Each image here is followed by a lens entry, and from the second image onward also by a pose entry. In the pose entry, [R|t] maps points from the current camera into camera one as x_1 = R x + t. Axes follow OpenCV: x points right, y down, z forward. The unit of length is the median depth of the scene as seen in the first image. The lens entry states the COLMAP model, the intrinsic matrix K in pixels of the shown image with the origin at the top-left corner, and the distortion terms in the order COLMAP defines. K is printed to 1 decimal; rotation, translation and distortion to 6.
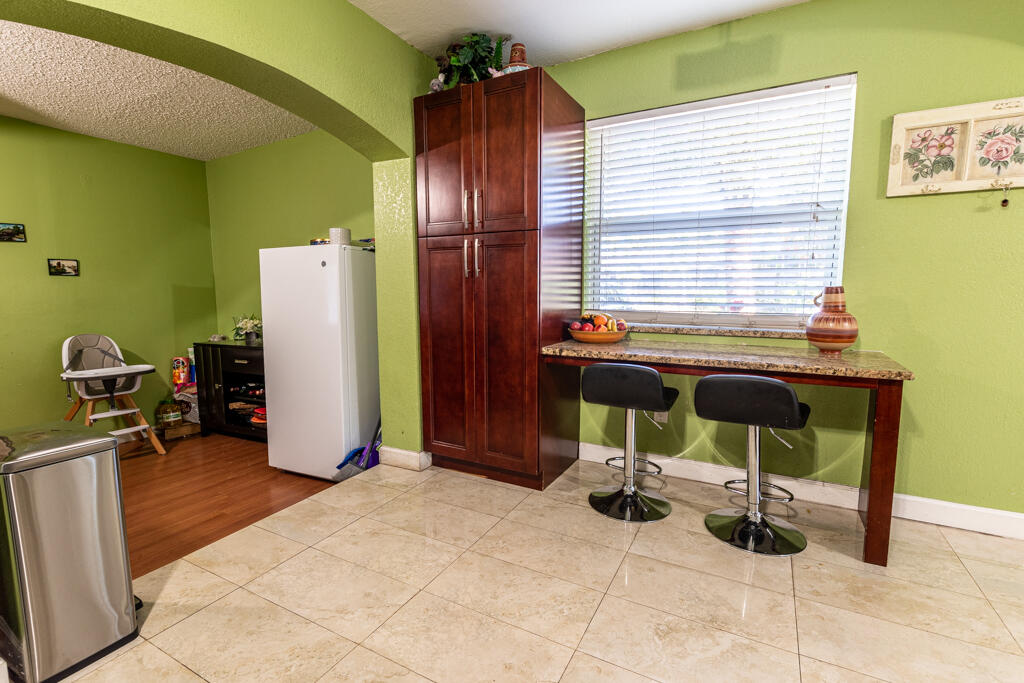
lens RADIAL K [[469.3, 0, 512.0], [0, 469.3, 341.5], [0, 0, 1]] dist [0.000289, -0.000070]
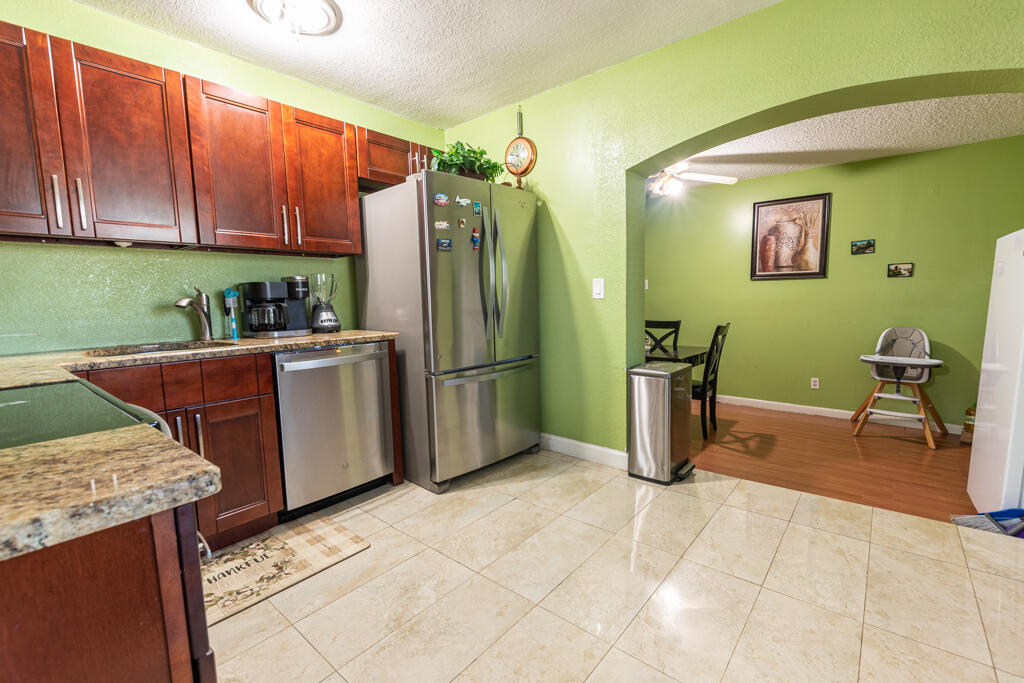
lens RADIAL K [[437.6, 0, 512.0], [0, 437.6, 341.5], [0, 0, 1]] dist [0.011576, -0.006179]
pose [[-0.212611, 0.102848, -0.971709, 0.380875], [-0.084073, 0.988832, 0.123055, -0.033455], [0.973513, 0.107857, -0.201590, 0.289365]]
